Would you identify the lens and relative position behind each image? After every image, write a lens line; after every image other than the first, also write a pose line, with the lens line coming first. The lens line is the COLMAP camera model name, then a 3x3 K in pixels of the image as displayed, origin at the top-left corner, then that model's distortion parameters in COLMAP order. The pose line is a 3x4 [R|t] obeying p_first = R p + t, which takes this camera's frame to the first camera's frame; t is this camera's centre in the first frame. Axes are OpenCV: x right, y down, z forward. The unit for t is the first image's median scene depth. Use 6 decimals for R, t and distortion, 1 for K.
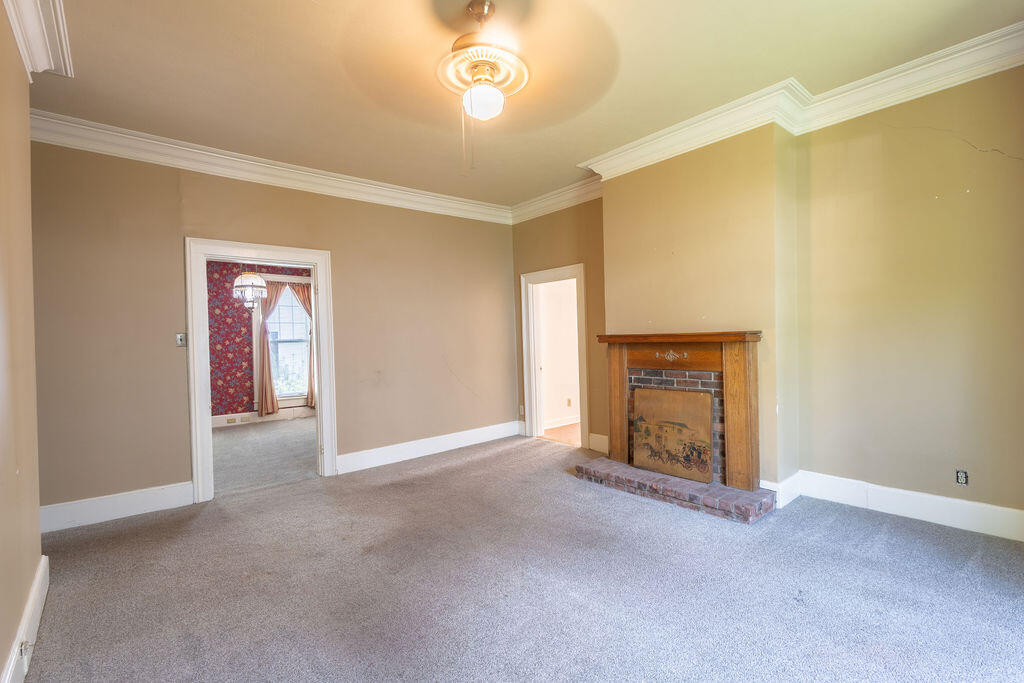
lens RADIAL K [[460.3, 0, 512.0], [0, 460.3, 341.5], [0, 0, 1]] dist [0.001737, -0.000011]
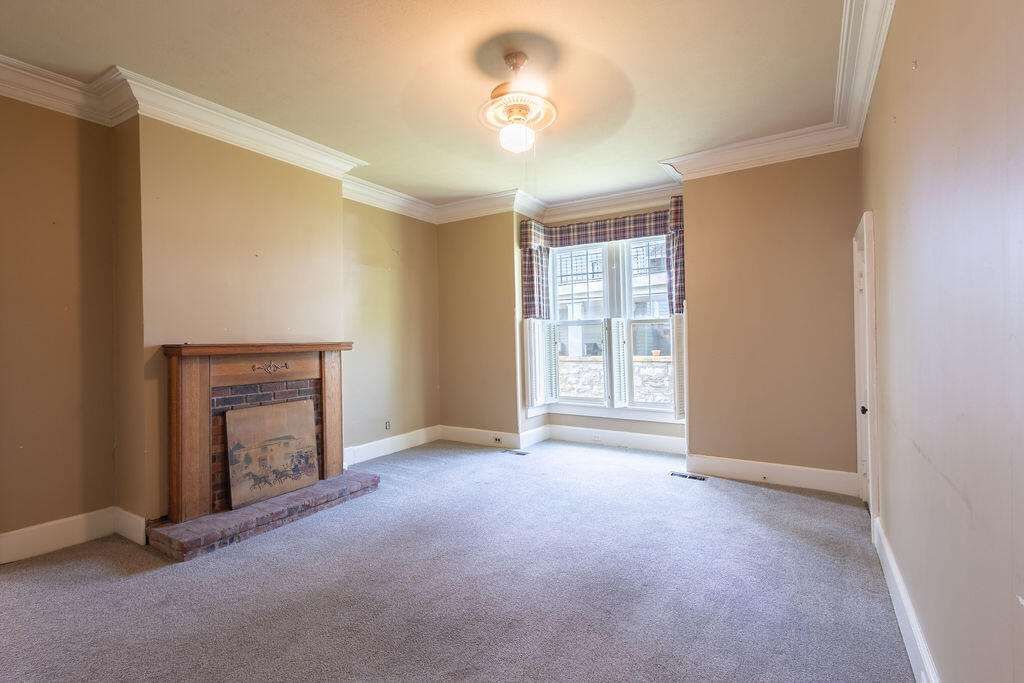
lens RADIAL K [[462.6, 0, 512.0], [0, 462.6, 341.5], [0, 0, 1]] dist [0.001508, 0.000144]
pose [[-0.294514, 0.028777, 0.955214, -0.691689], [0.031104, 0.999306, -0.020516, 0.012995], [-0.955141, 0.023669, -0.295204, 0.810079]]
